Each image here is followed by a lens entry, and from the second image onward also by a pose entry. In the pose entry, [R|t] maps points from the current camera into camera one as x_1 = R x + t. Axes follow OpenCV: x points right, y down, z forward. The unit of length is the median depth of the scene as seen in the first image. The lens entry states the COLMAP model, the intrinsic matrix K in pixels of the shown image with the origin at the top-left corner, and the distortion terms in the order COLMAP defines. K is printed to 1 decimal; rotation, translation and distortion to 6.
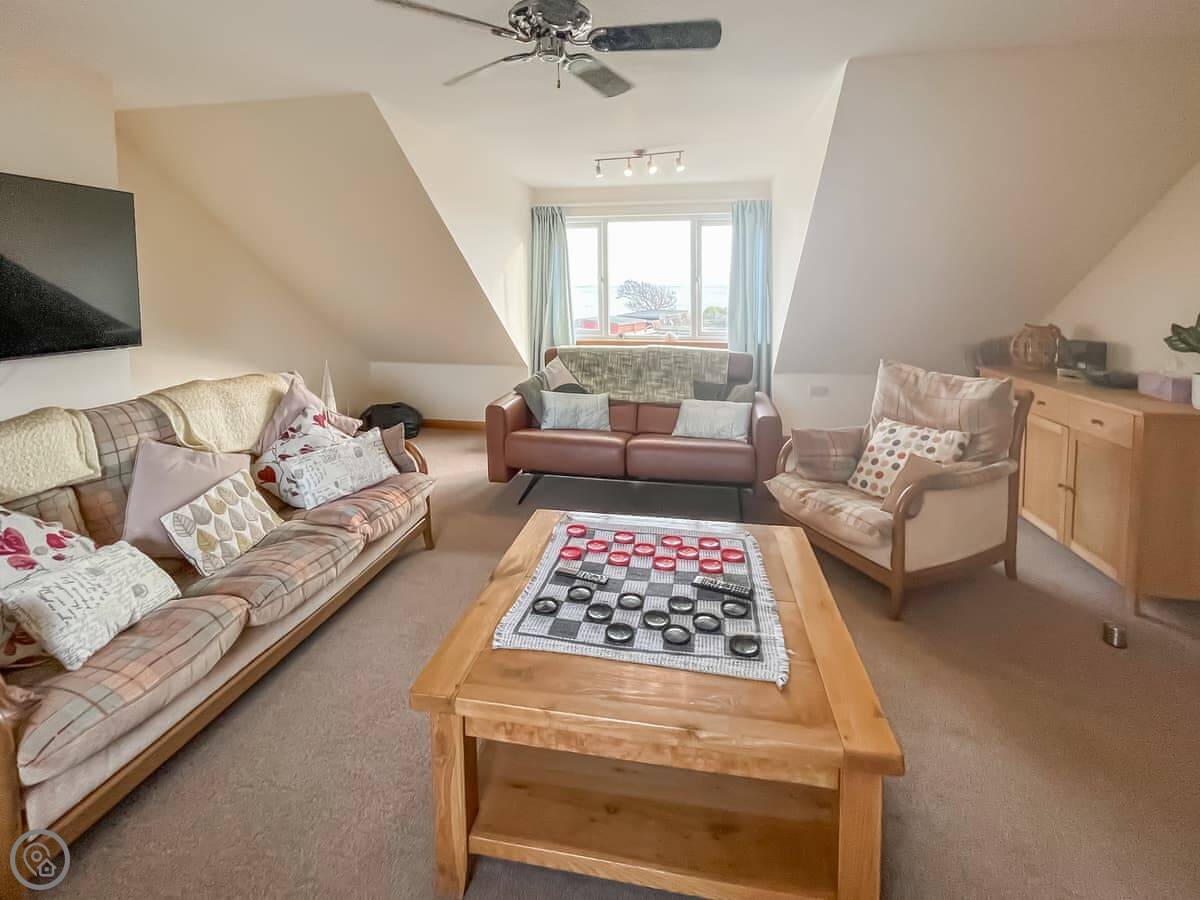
lens RADIAL K [[571.4, 0, 600.0], [0, 571.4, 450.0], [0, 0, 1]] dist [0.000146, -0.000040]
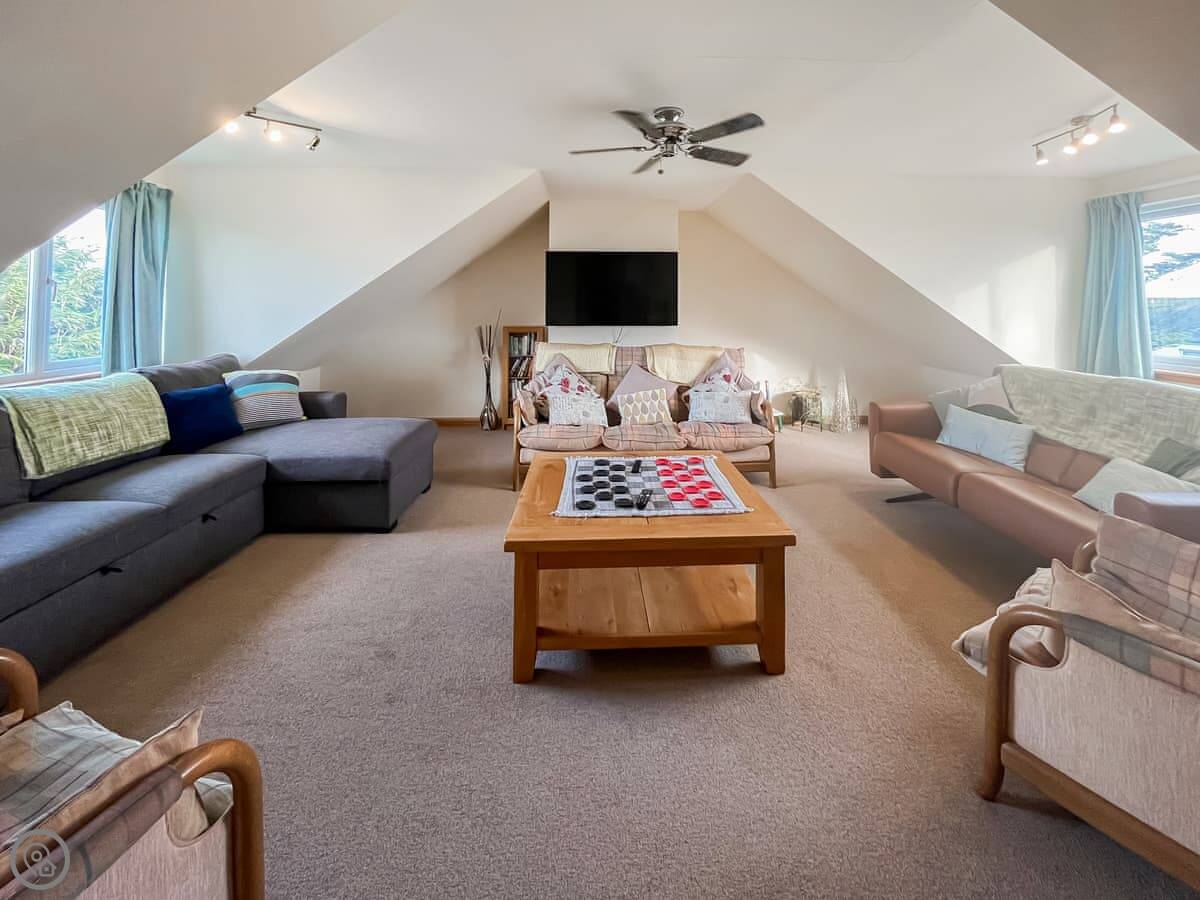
lens RADIAL K [[473.0, 0, 607.1], [0, 473.0, 474.6], [0, 0, 1]] dist [-0.000063, -0.000017]
pose [[0.205236, 0.335161, -0.919535, 0.566482], [-0.277436, 0.920920, 0.273743, -0.051595], [0.938567, 0.198930, 0.281992, 0.237733]]
